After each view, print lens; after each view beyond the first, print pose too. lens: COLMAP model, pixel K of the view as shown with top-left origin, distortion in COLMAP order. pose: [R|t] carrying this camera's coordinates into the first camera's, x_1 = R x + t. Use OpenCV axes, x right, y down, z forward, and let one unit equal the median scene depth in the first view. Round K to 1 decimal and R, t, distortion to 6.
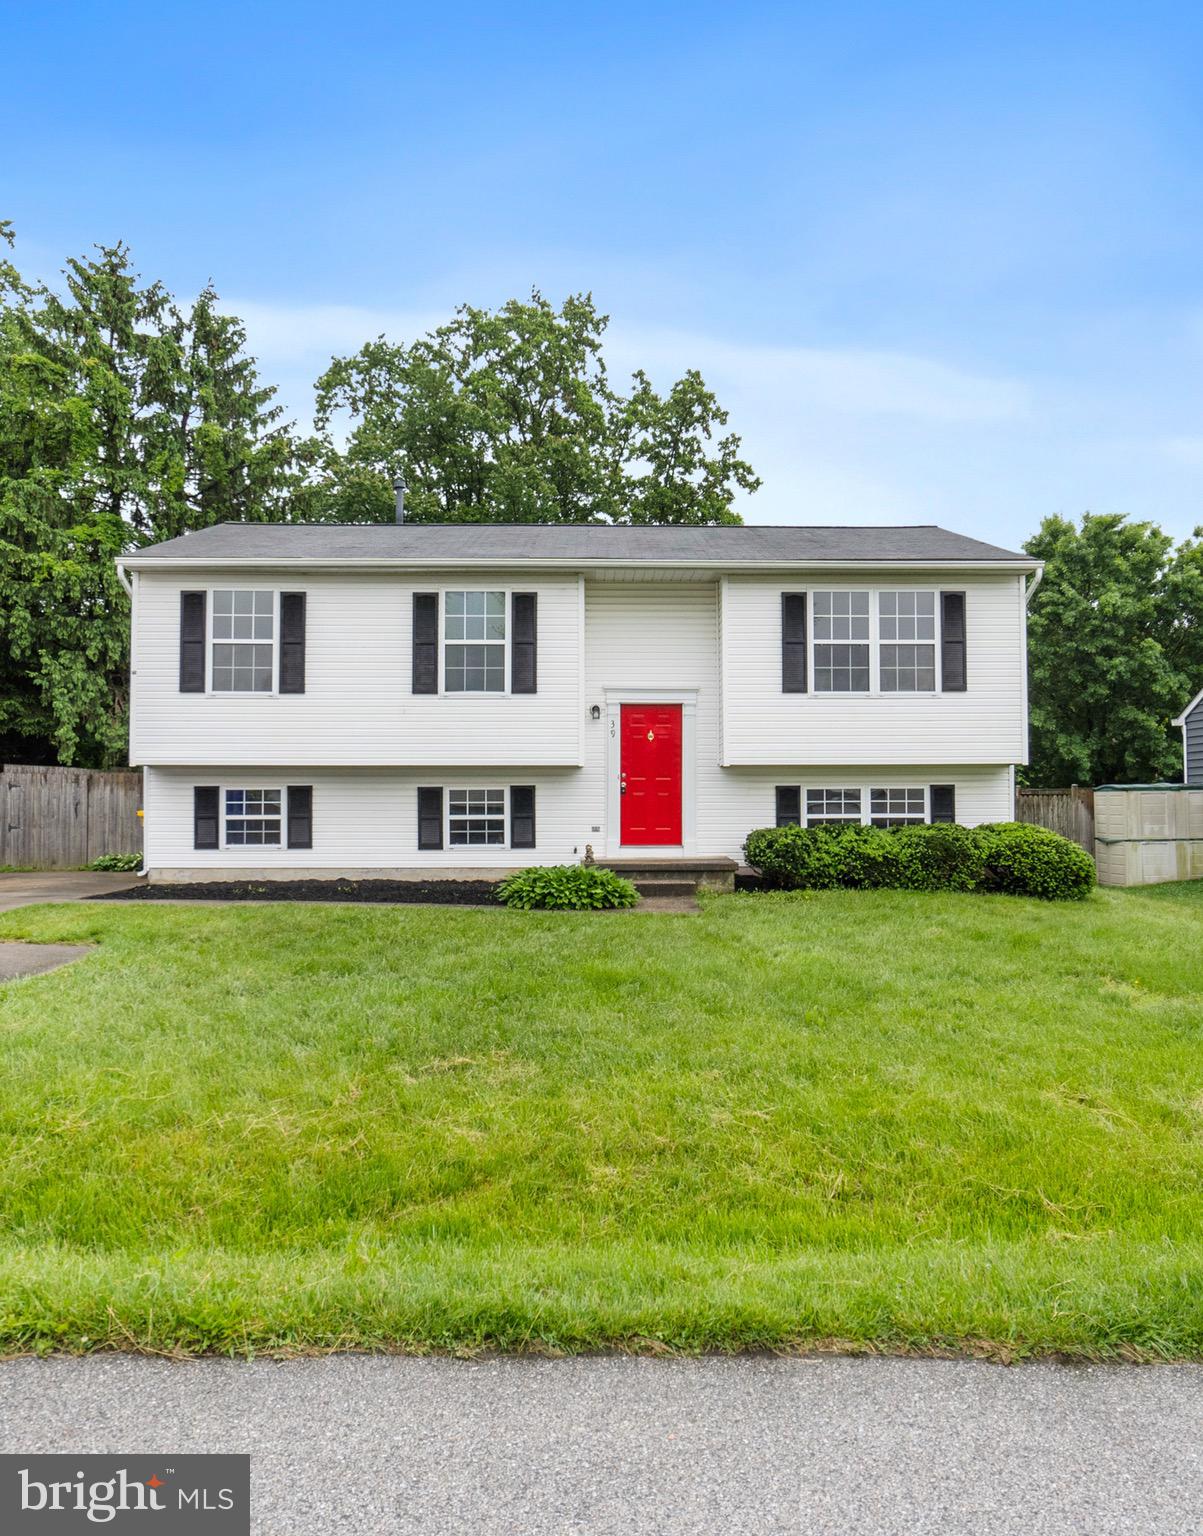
lens RADIAL K [[1150.1, 0, 621.2], [0, 1150.1, 767.6], [0, 0, 1]] dist [-0.008804, -0.002983]
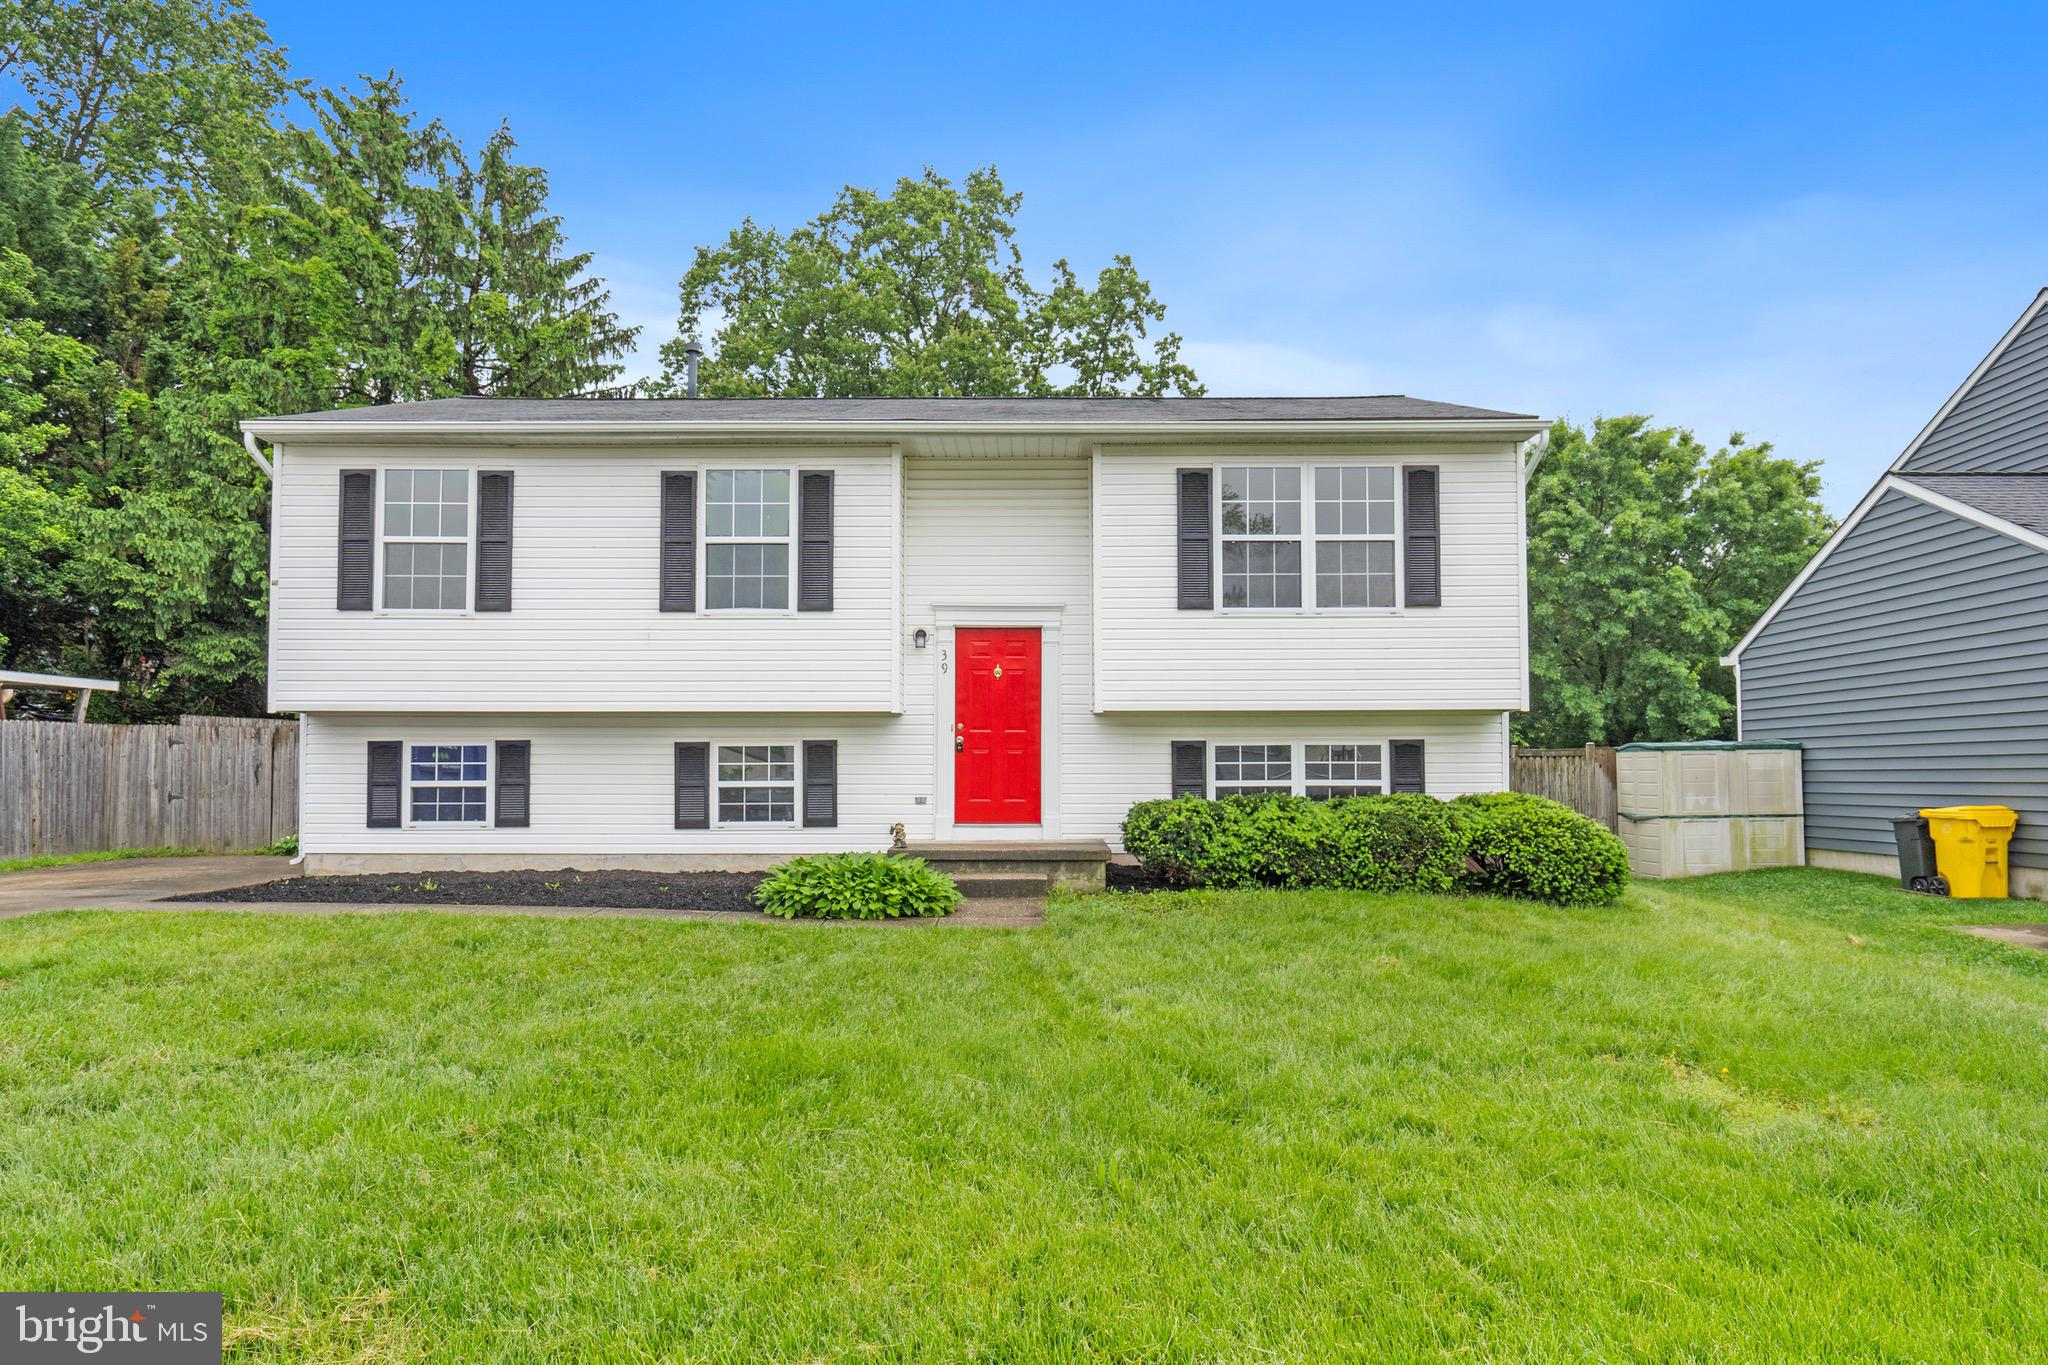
lens RADIAL K [[1276.7, 0, 1022.4], [0, 1276.7, 723.4], [0, 0, 1]] dist [0.008132, 0.000939]
pose [[0.999409, -0.000169, -0.034380, 0.069611], [-0.000007, 0.999987, -0.005119, 0.009097], [0.034381, 0.005116, 0.999396, 0.203134]]
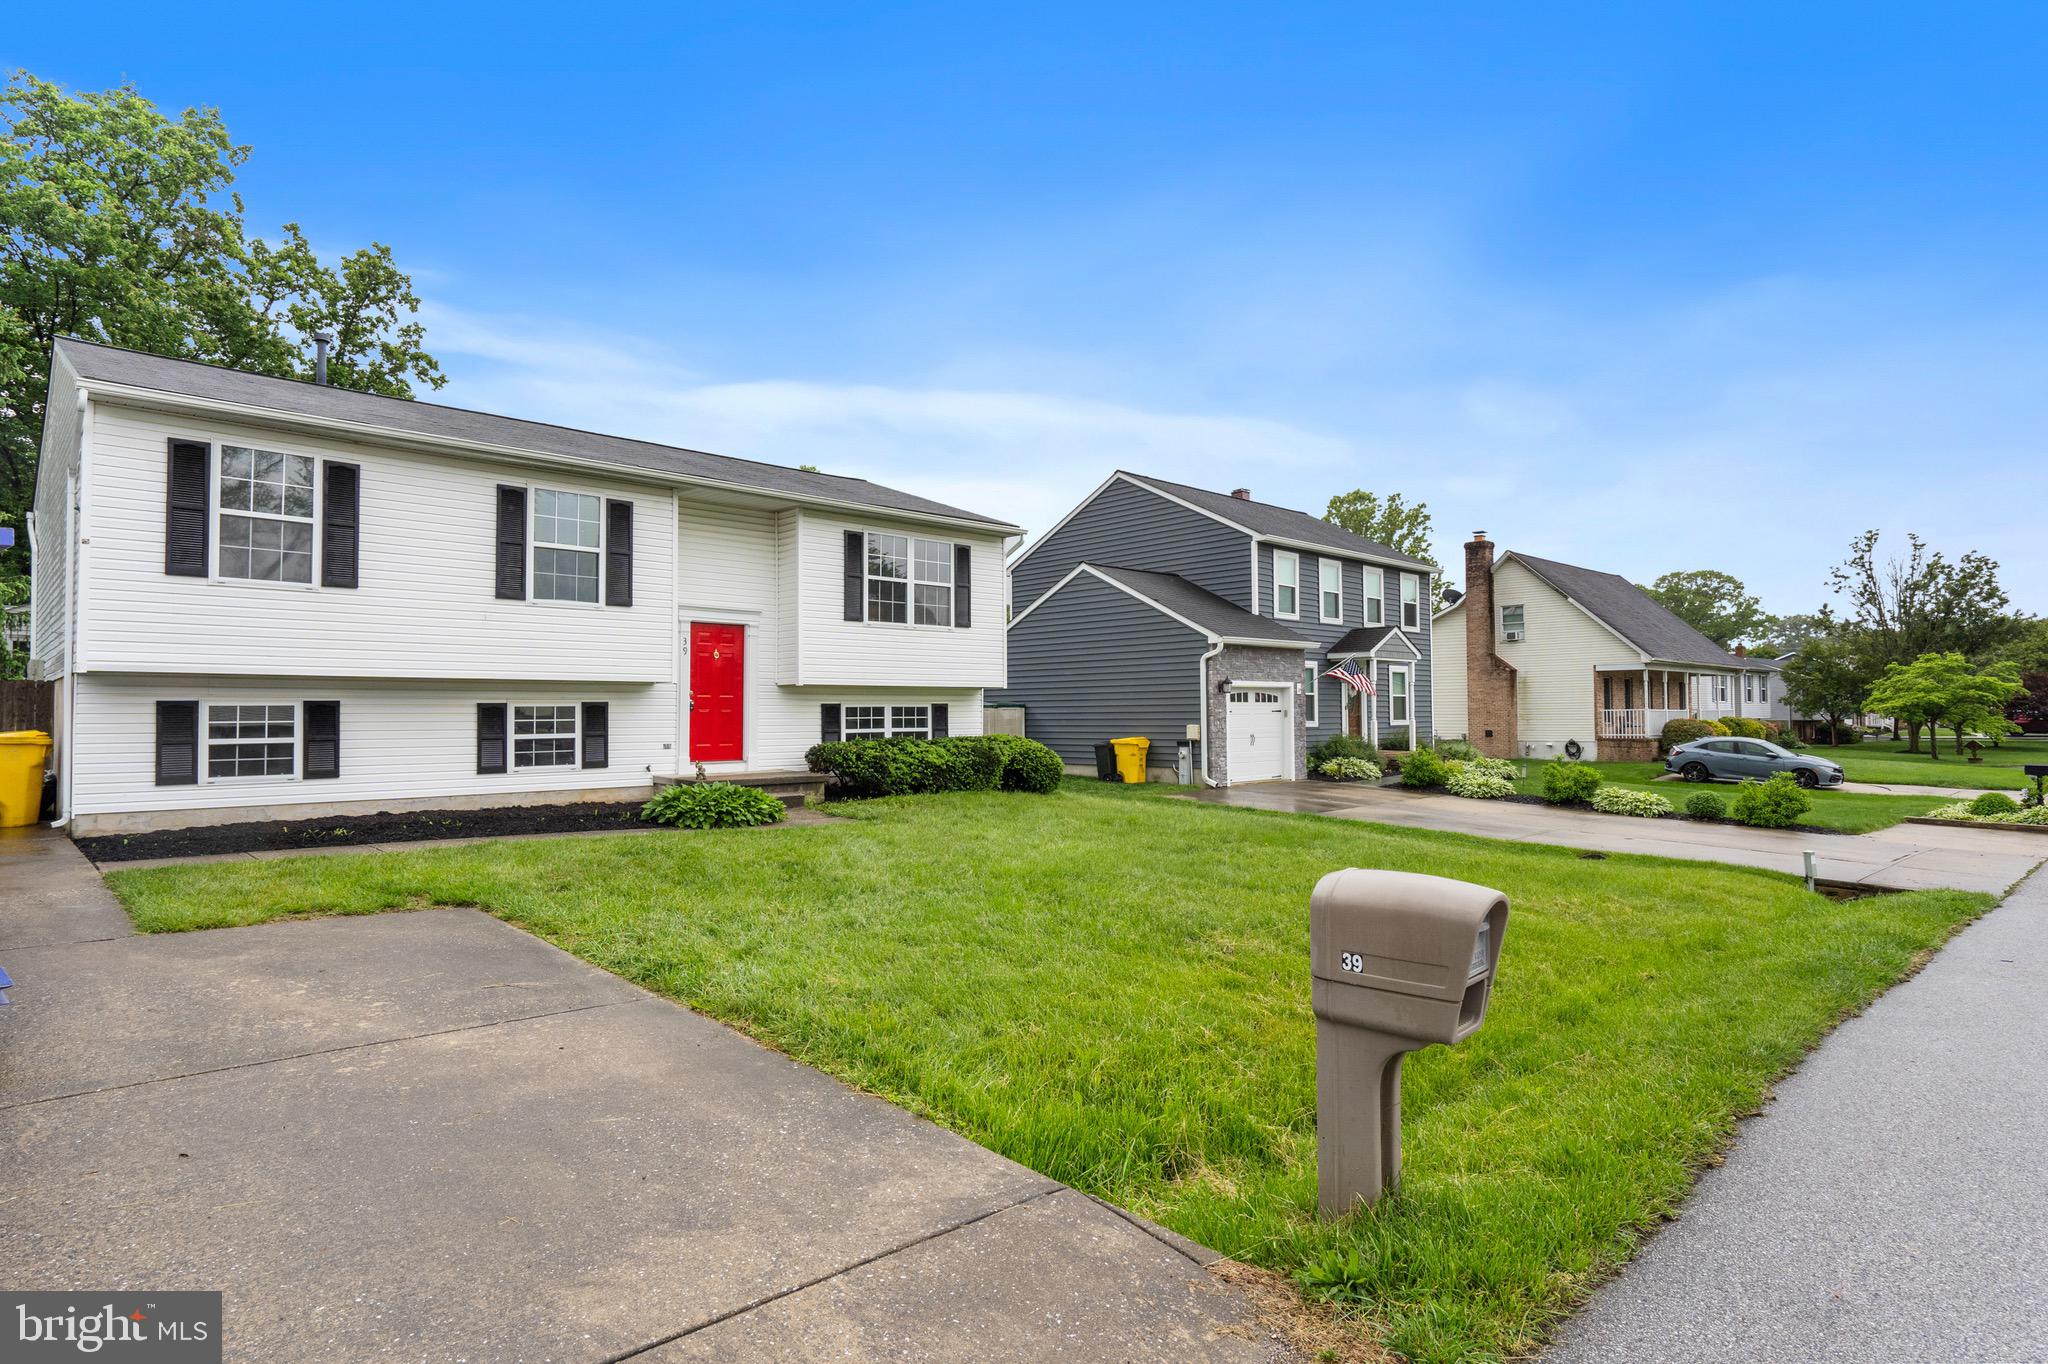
lens RADIAL K [[1080.9, 0, 1024.0], [0, 1080.9, 682.0], [0, 0, 1]] dist [0.002629, 0.000404]
pose [[0.743023, 0.018227, 0.669018, -0.420724], [-0.013711, 0.999834, -0.012011, 0.004847], [-0.669126, -0.000249, 0.743149, 0.102019]]
